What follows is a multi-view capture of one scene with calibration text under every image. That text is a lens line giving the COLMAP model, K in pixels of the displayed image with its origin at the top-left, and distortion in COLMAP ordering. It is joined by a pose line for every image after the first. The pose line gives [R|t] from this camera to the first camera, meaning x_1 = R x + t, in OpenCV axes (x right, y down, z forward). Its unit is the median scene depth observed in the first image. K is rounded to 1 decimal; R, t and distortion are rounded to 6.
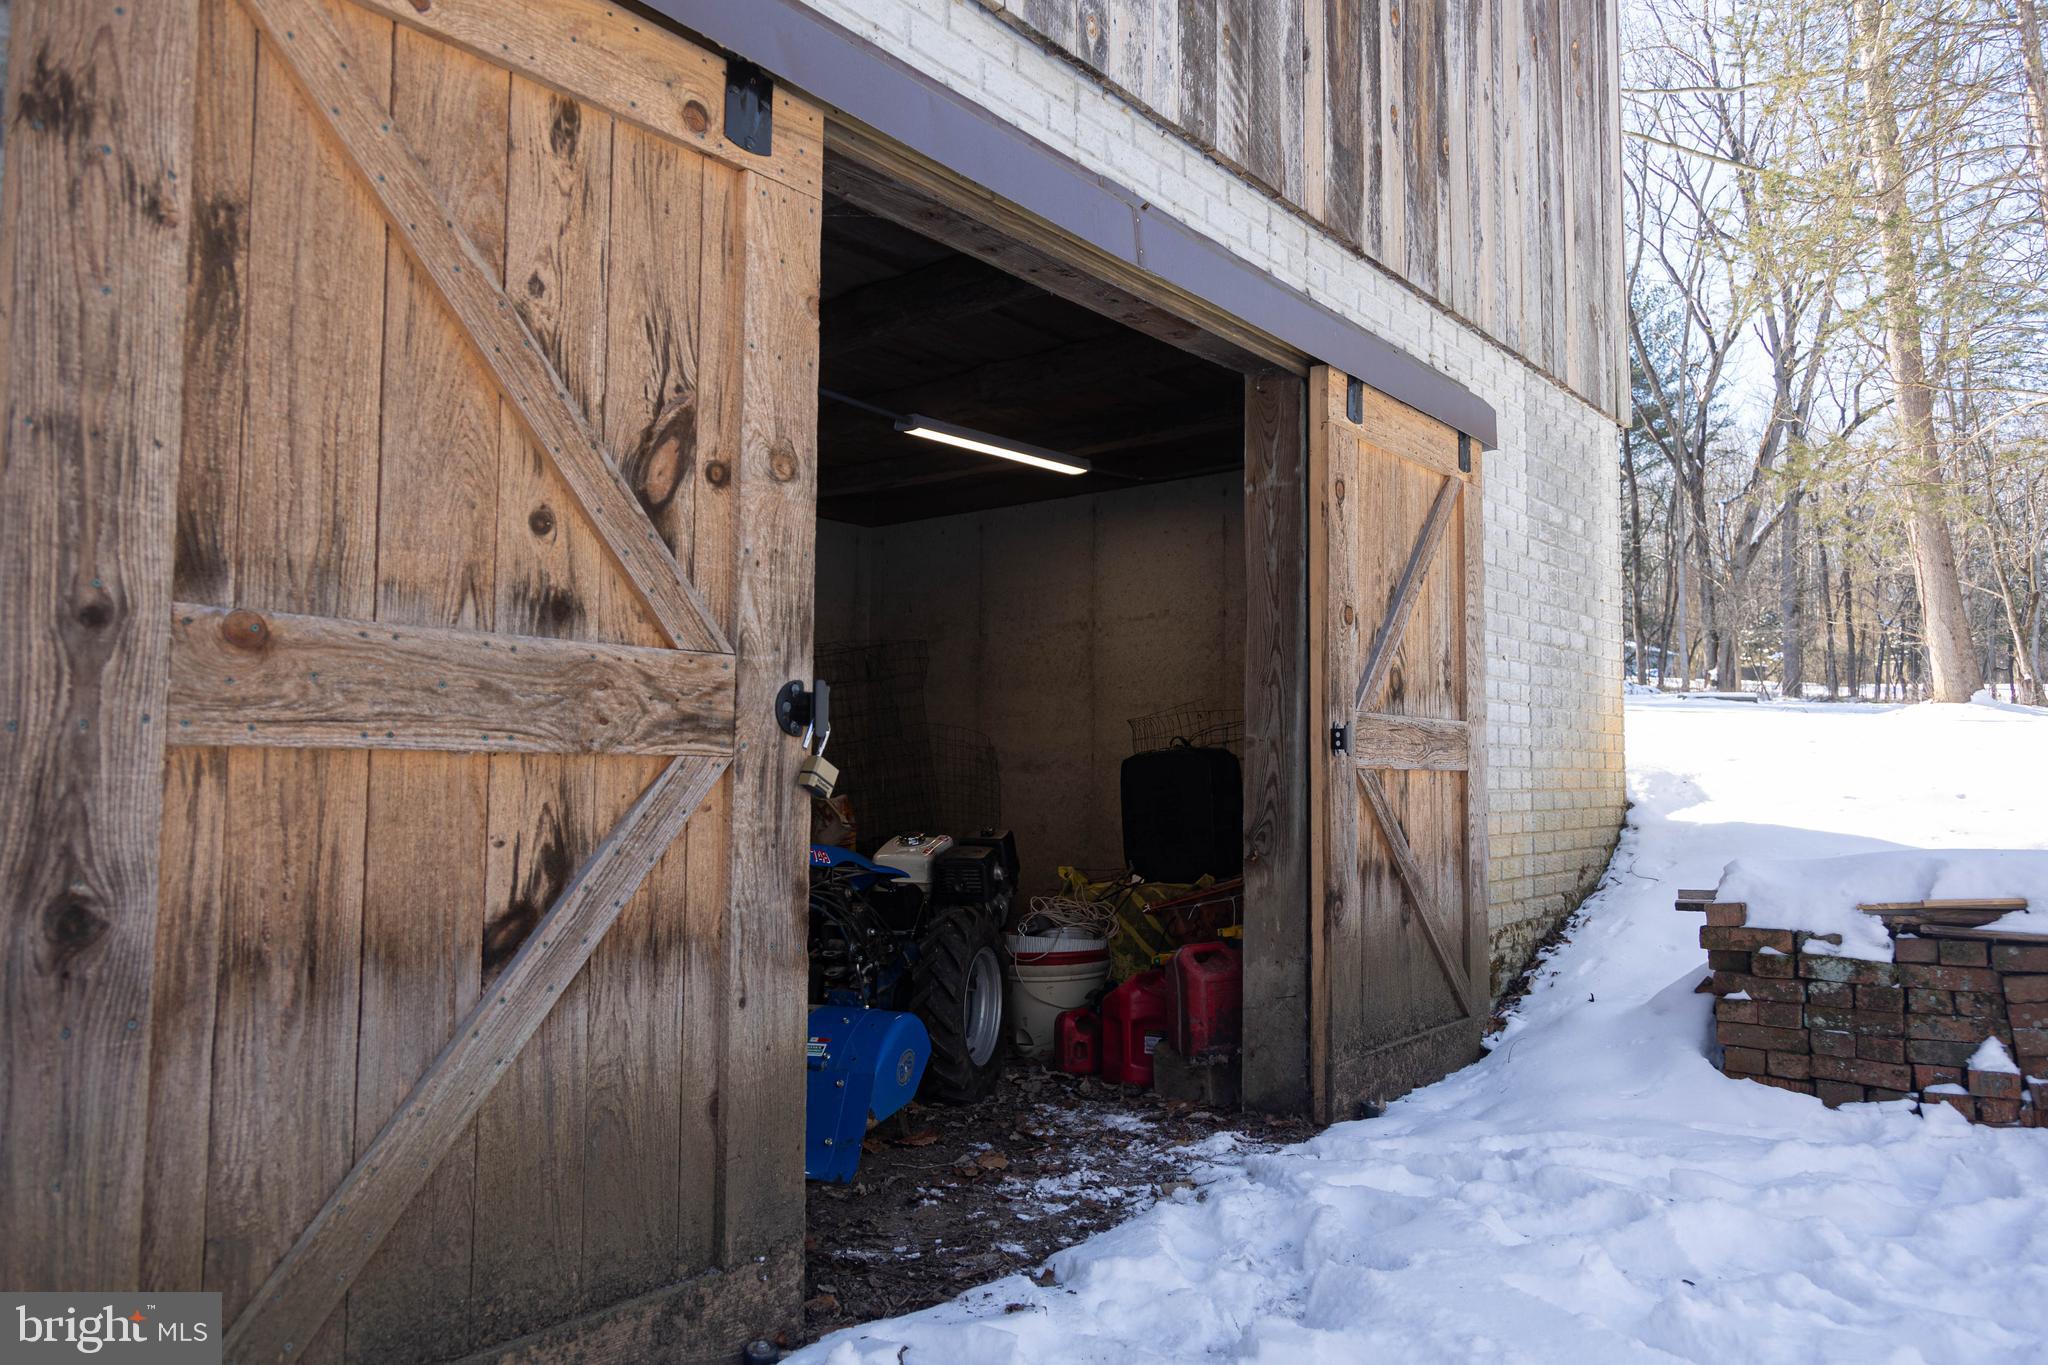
lens RADIAL K [[1352.9, 0, 1024.7], [0, 1352.9, 687.8], [0, 0, 1]] dist [0.010533, -0.004098]
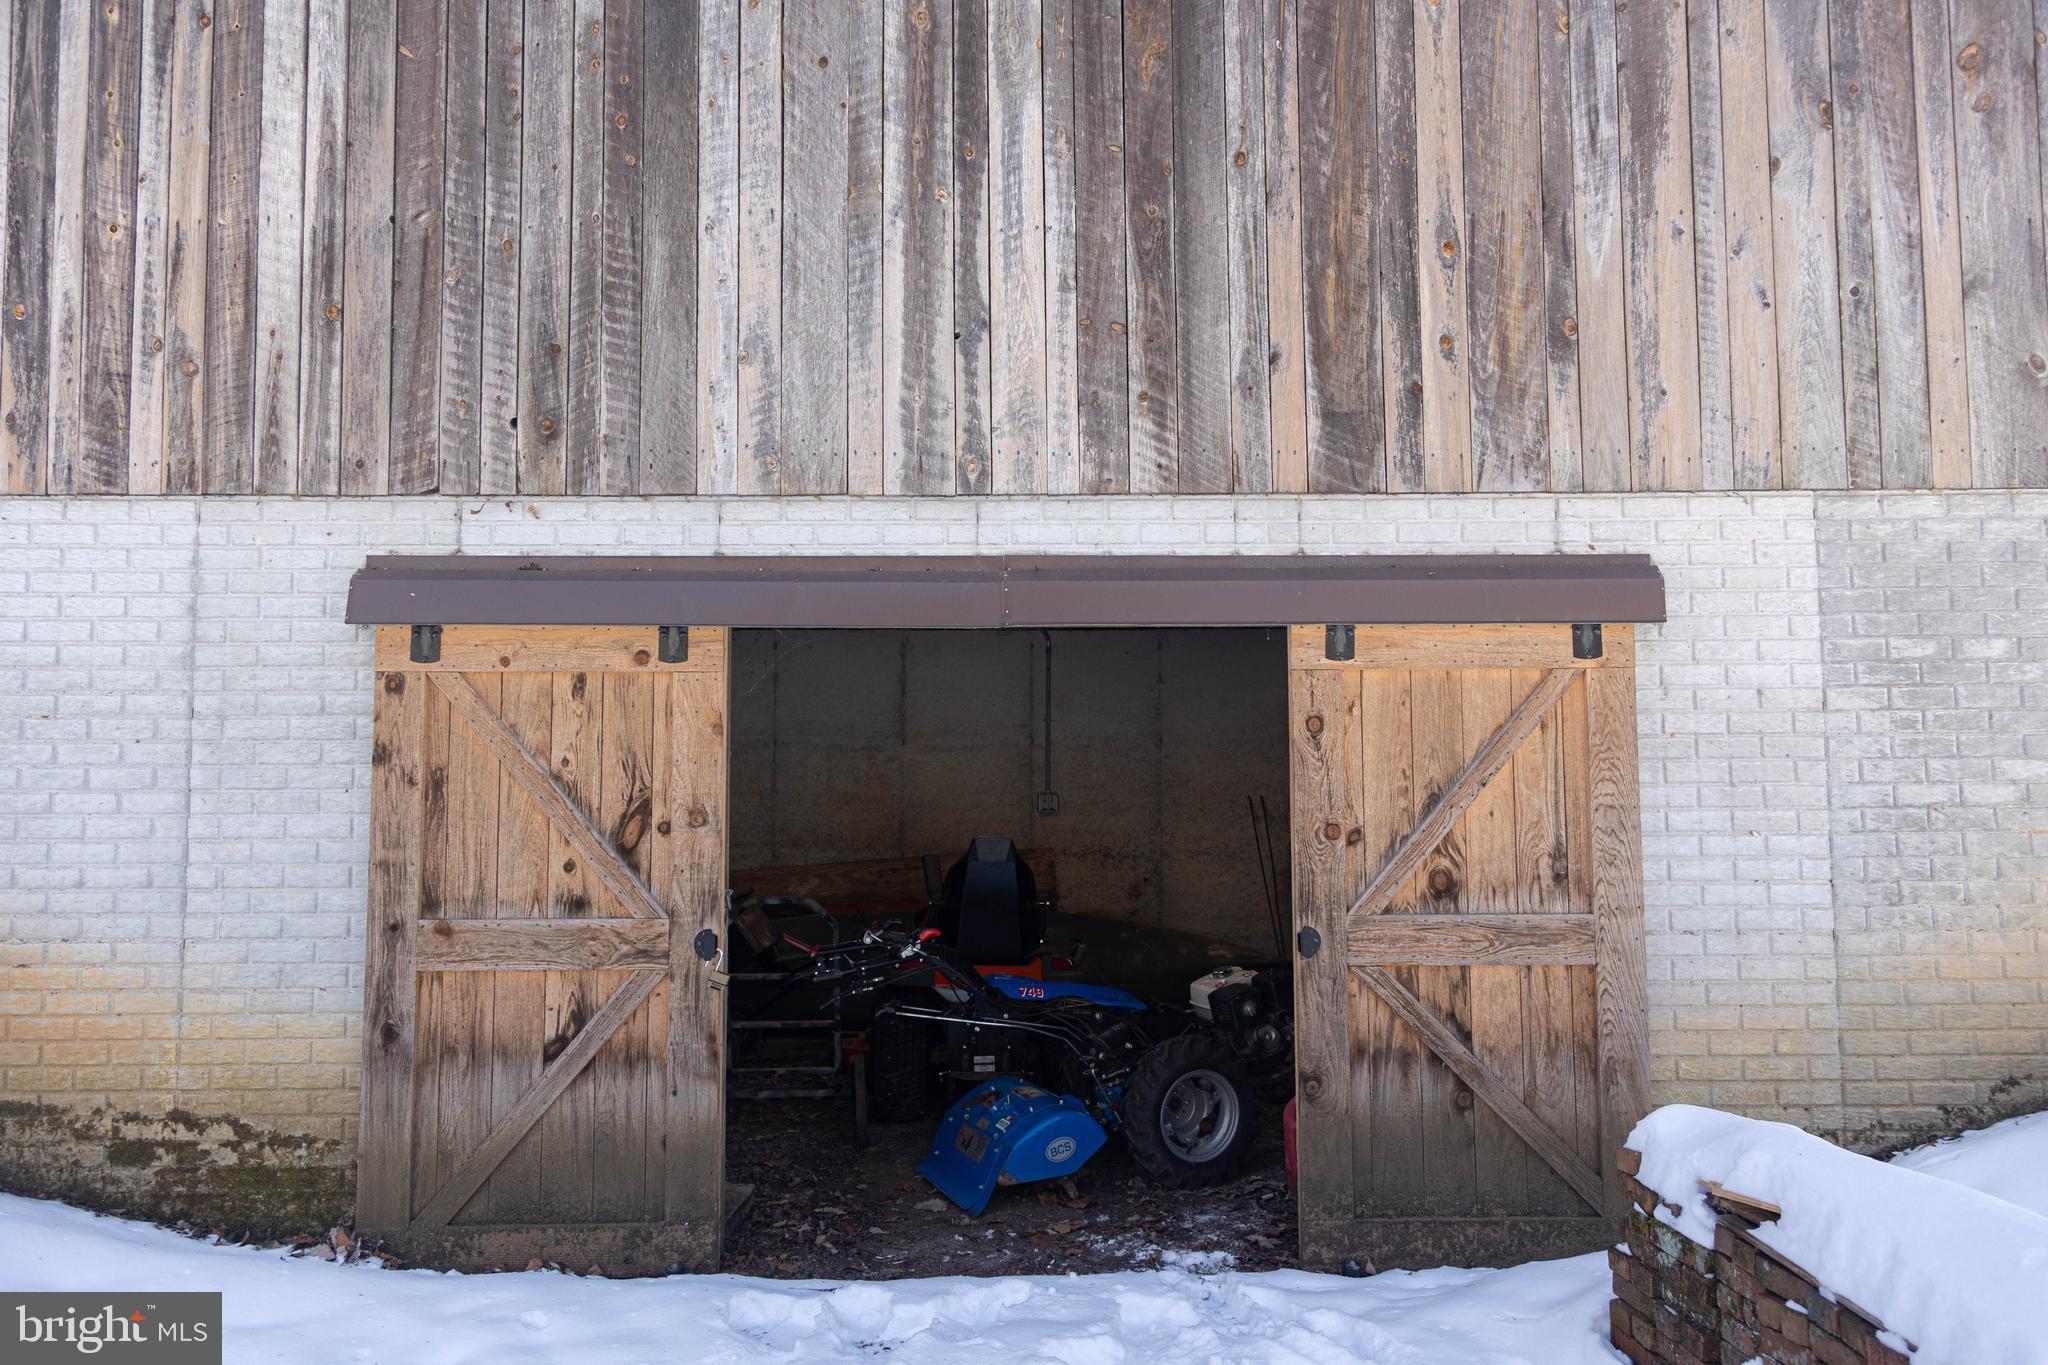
lens RADIAL K [[1352.9, 0, 1024.4], [0, 1352.9, 682.3], [0, 0, 1]] dist [0.010533, -0.004098]
pose [[0.648360, -0.060046, -0.758963, 1.796371], [0.057847, 0.997889, -0.029532, -0.305061], [0.759134, -0.024756, 0.650464, 0.103611]]
